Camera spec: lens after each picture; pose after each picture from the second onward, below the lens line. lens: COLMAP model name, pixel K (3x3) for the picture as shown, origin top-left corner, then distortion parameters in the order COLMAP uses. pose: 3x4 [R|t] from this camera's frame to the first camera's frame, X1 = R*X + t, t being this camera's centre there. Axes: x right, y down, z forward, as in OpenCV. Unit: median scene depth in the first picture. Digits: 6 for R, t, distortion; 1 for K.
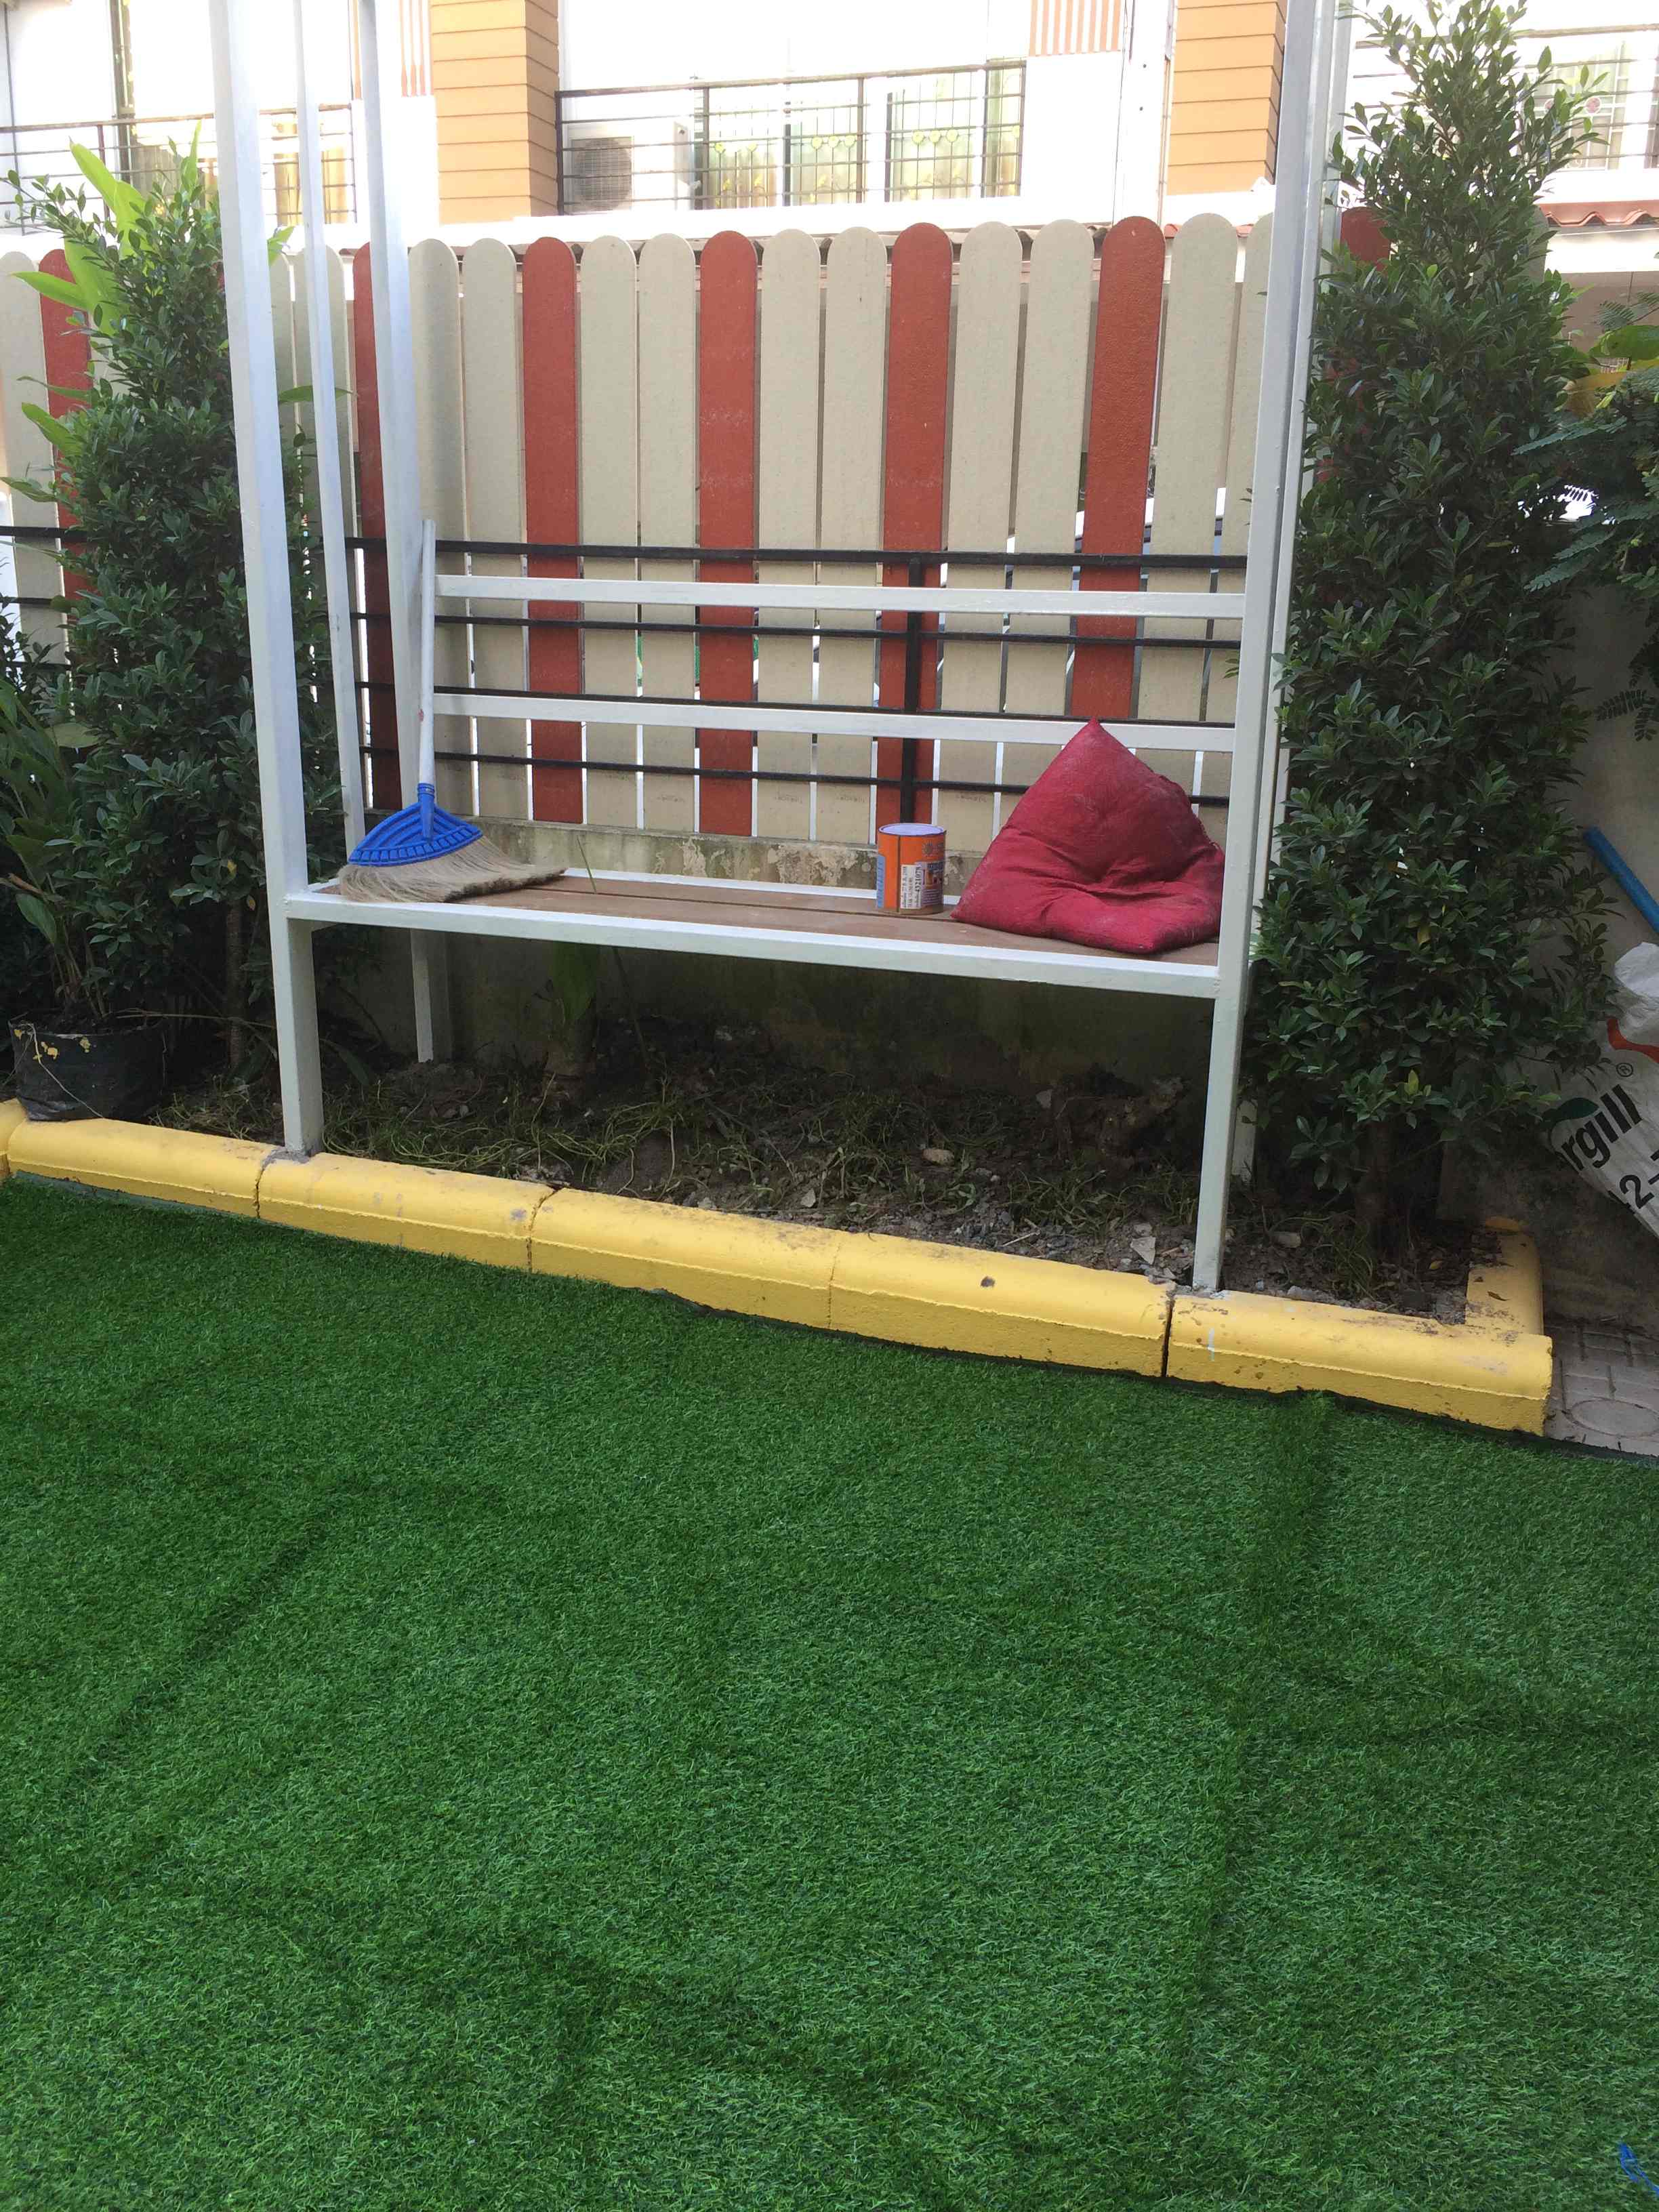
lens RADIAL K [[1890.4, 0, 825.3], [0, 1890.4, 1096.0], [0, 0, 1]] dist [0.087928, -0.111288]
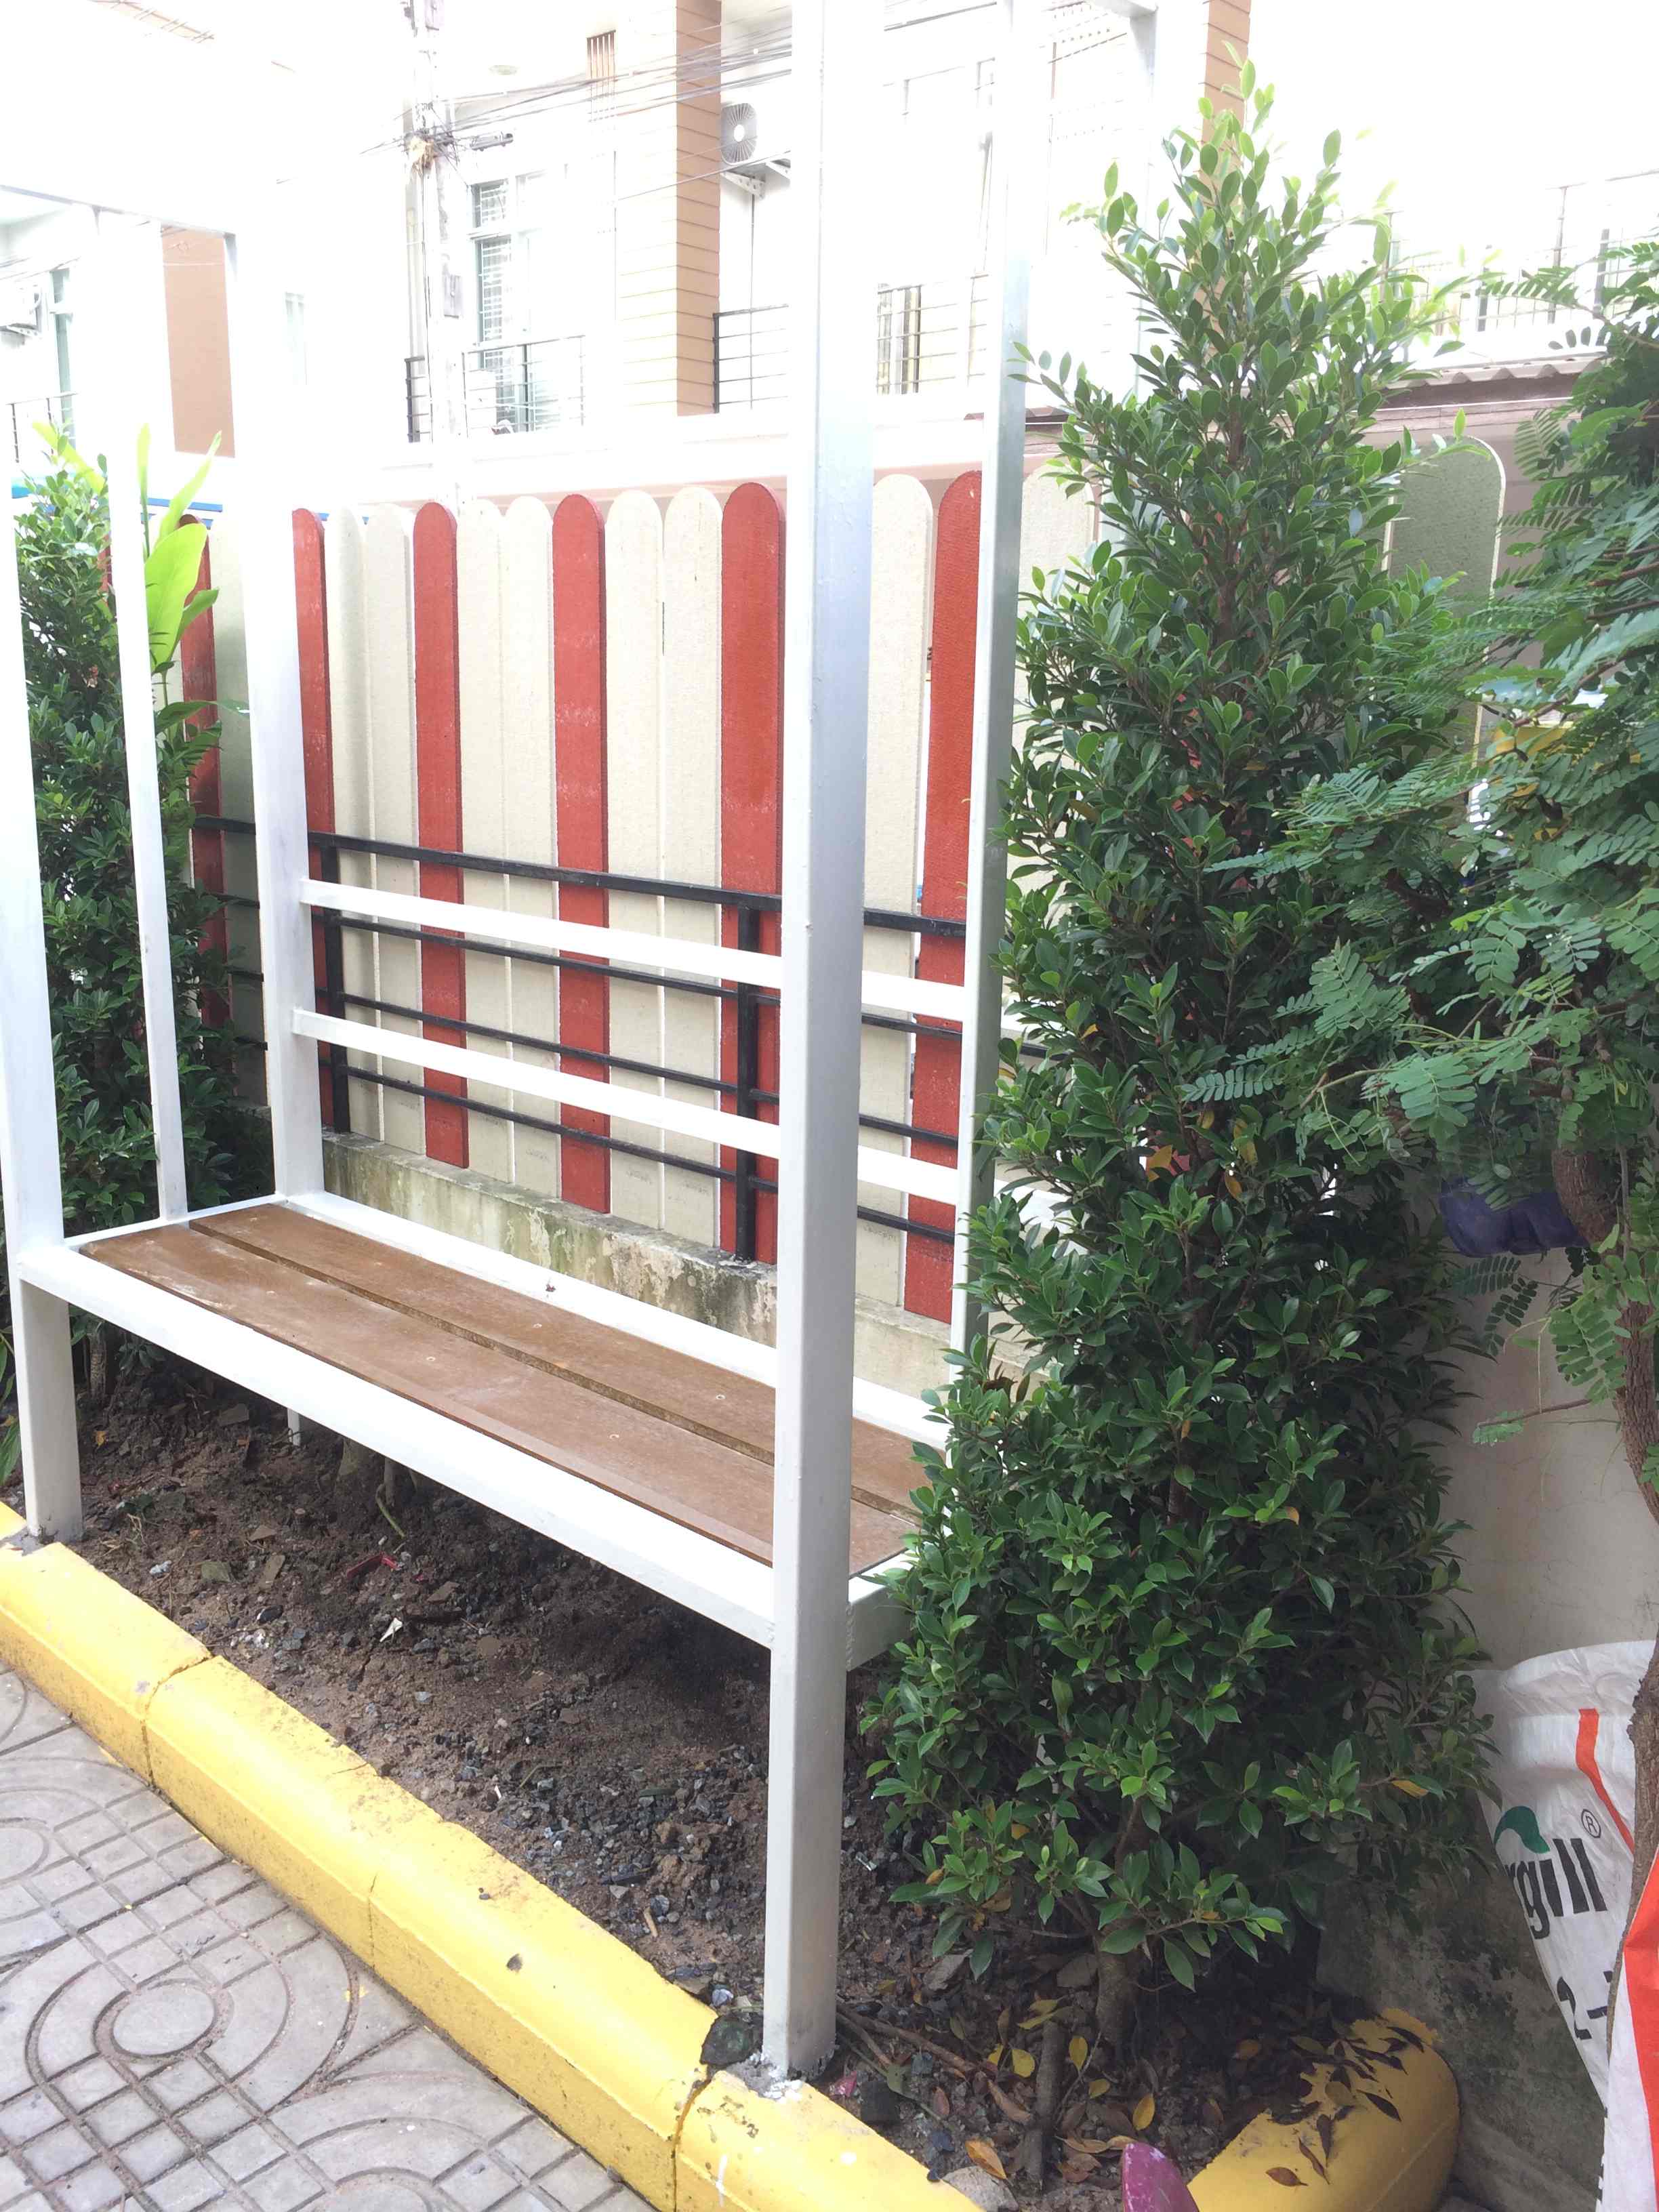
lens RADIAL K [[1890.4, 0, 813.4], [0, 1890.4, 1099.5], [0, 0, 1]] dist [0.087928, -0.111288]
pose [[0.911566, 0.088871, -0.401435, 0.402903], [-0.110035, 0.993477, -0.029926, -0.191965], [0.396157, 0.071452, 0.915398, 0.331190]]
